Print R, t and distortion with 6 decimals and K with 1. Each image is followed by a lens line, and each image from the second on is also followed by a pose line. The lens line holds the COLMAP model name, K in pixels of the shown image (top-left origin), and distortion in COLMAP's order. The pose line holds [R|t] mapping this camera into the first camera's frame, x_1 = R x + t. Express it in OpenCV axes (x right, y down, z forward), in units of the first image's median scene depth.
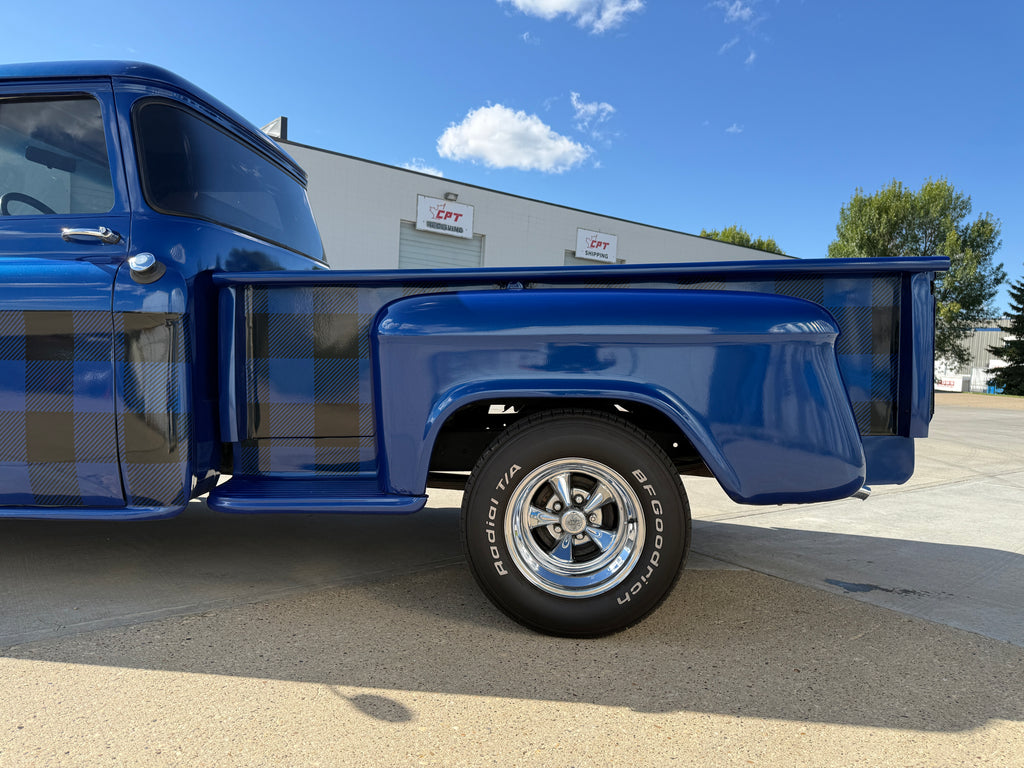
lens RADIAL K [[734.2, 0, 505.1], [0, 734.2, 391.9], [0, 0, 1]] dist [0.029579, -0.038382]
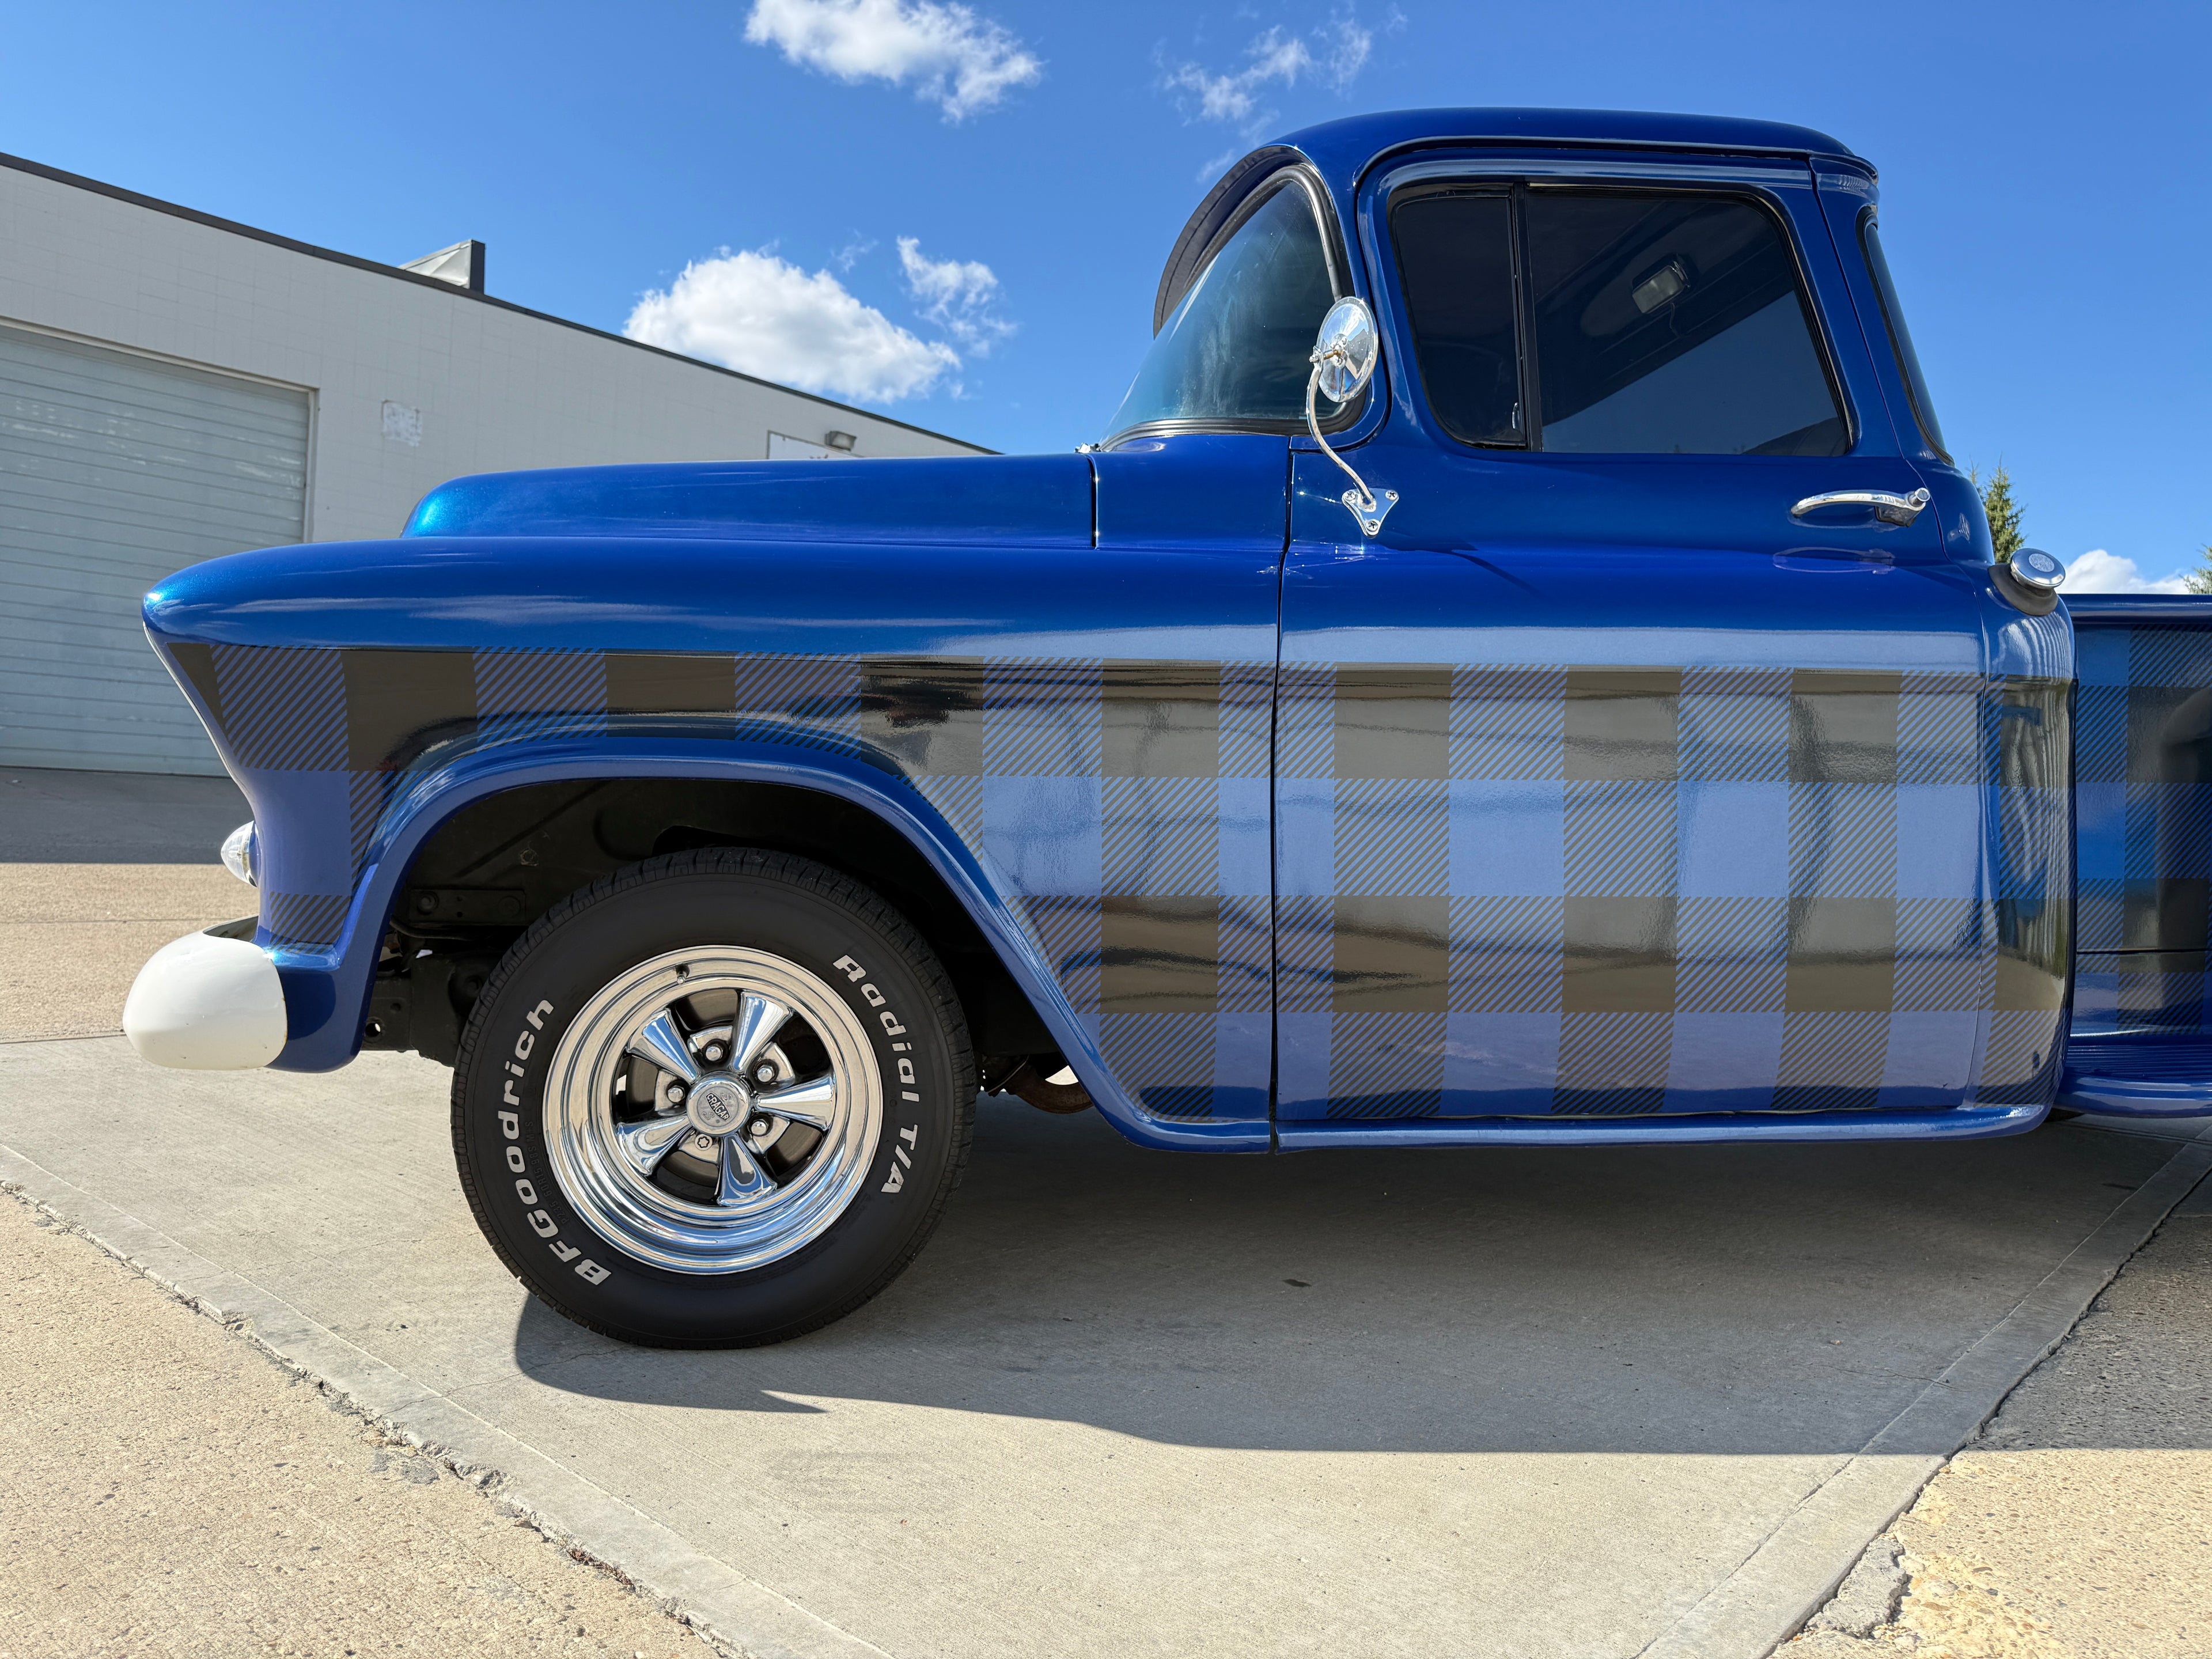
lens RADIAL K [[1586.0, 0, 1106.5], [0, 1586.0, 838.6], [0, 0, 1]] dist [0.029579, -0.038382]
pose [[0.983242, 0.000895, 0.182304, -0.098960], [0.002673, 0.999810, -0.019327, 0.000307], [-0.182287, 0.019491, 0.983052, 0.009848]]
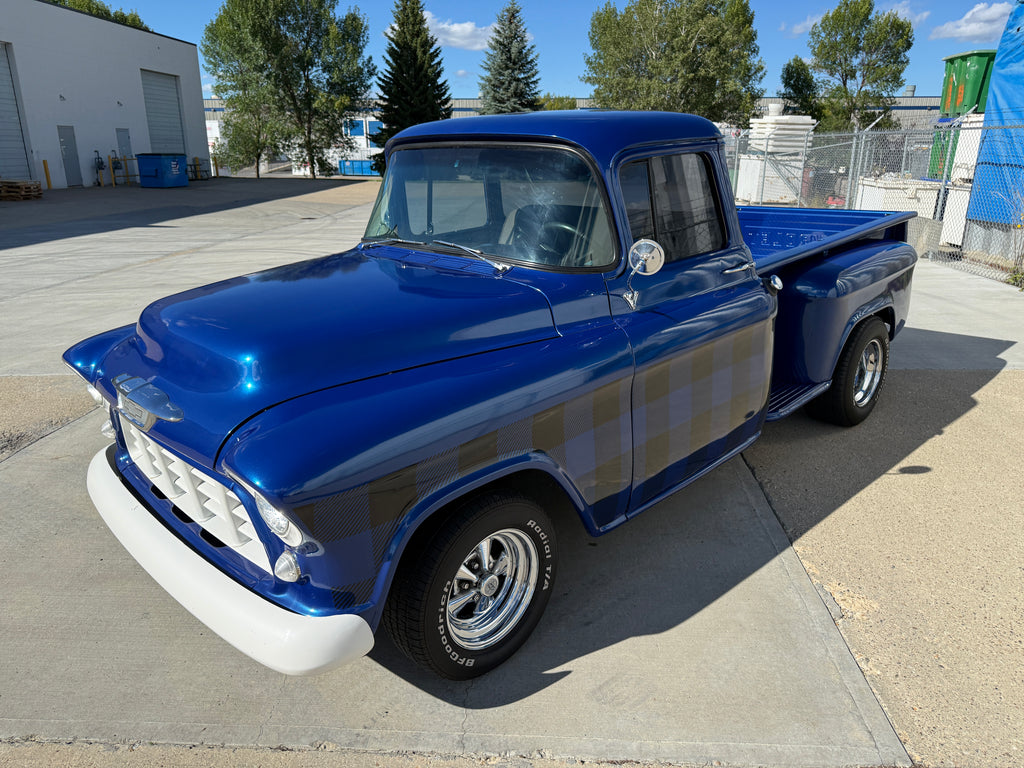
lens RADIAL K [[734.2, 0, 510.5], [0, 734.2, 389.2], [0, 0, 1]] dist [0.029579, -0.038382]
pose [[0.664680, -0.282824, 0.691528, -0.155868], [0.077192, 0.946625, 0.312959, -0.038633], [-0.743130, -0.154637, 0.651034, 0.029462]]
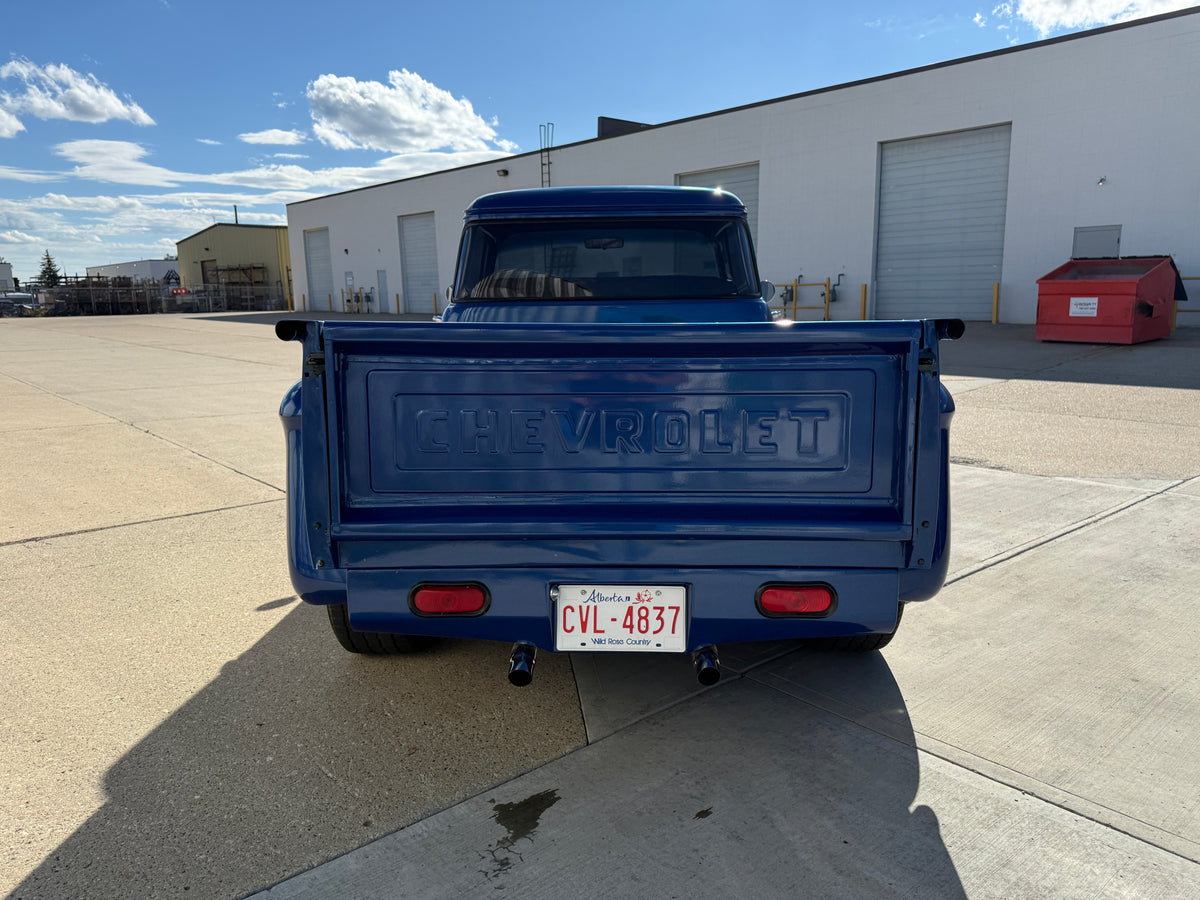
lens RADIAL K [[860.4, 0, 599.1], [0, 860.4, 442.8], [0, 0, 1]] dist [0.029579, -0.038382]
pose [[0.055917, 0.118773, -0.991346, 0.116980], [-0.032299, 0.992595, 0.117101, -0.014025], [0.997913, 0.025472, 0.059340, 0.101160]]
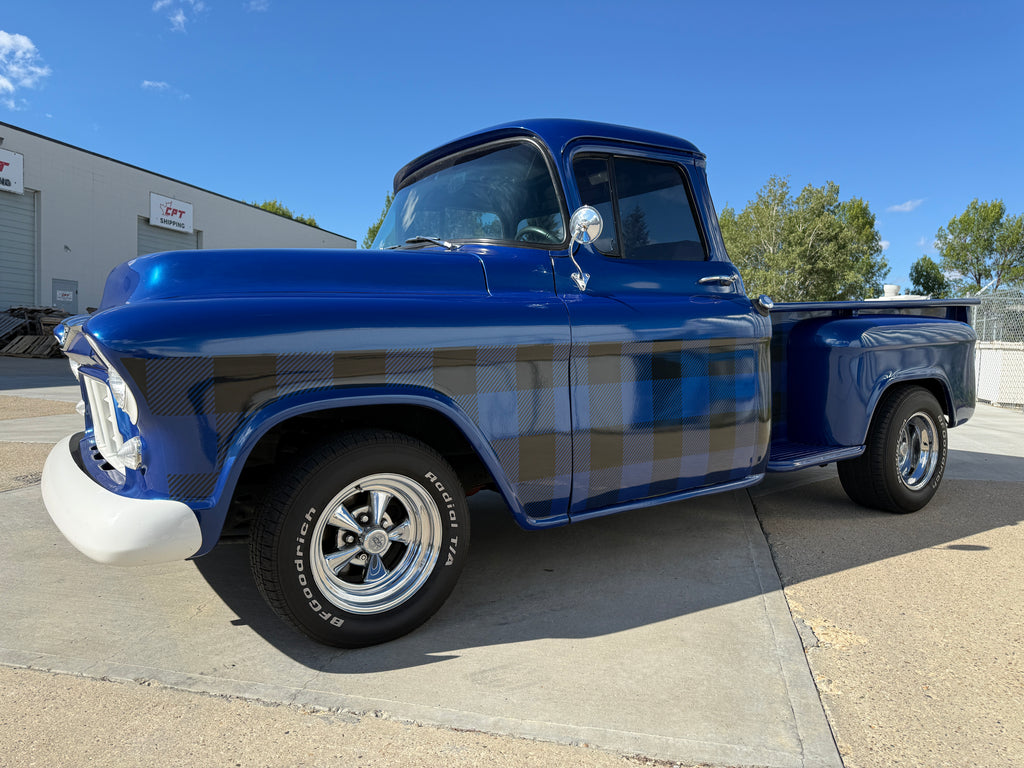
lens RADIAL K [[734.2, 0, 513.3], [0, 734.2, 385.0], [0, 0, 1]] dist [0.029579, -0.038382]
pose [[0.783819, -0.064650, 0.617614, -0.139322], [0.046512, 0.997884, 0.045426, -0.008540], [-0.619244, -0.006879, 0.785168, 0.014062]]
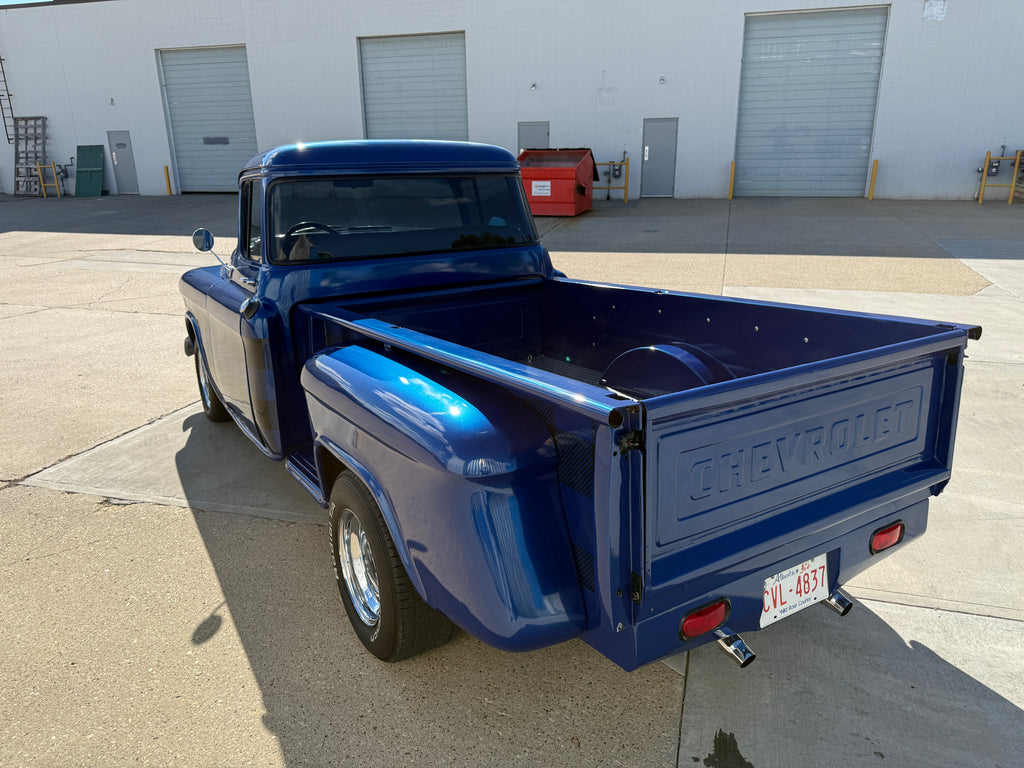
lens RADIAL K [[734.2, 0, 514.0], [0, 734.2, 387.4], [0, 0, 1]] dist [0.029579, -0.038382]
pose [[0.579120, 0.190722, -0.792619, 0.087572], [0.003011, 0.971743, 0.236023, -0.029583], [0.815237, -0.139072, 0.562182, 0.043600]]
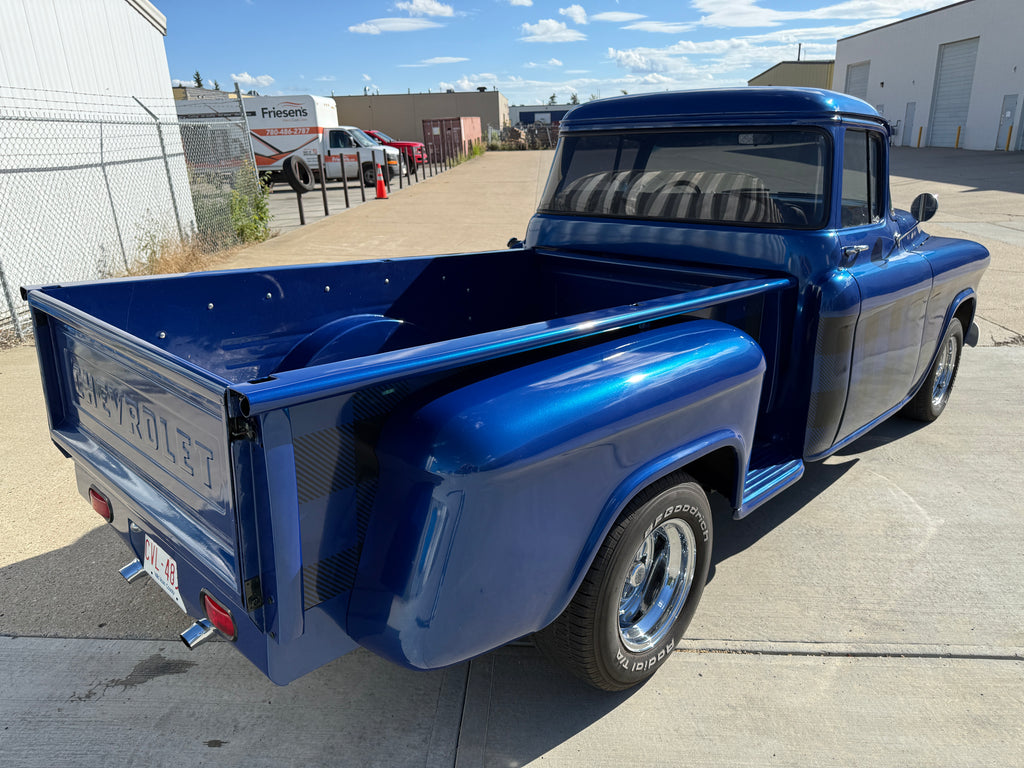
lens RADIAL K [[734.2, 0, 503.1], [0, 734.2, 374.5], [0, 0, 1]] dist [0.029579, -0.038382]
pose [[-0.655958, 0.201378, -0.727438, 0.075306], [-0.045428, 0.951473, 0.304362, -0.032543], [0.753429, 0.232695, -0.614977, 0.173063]]
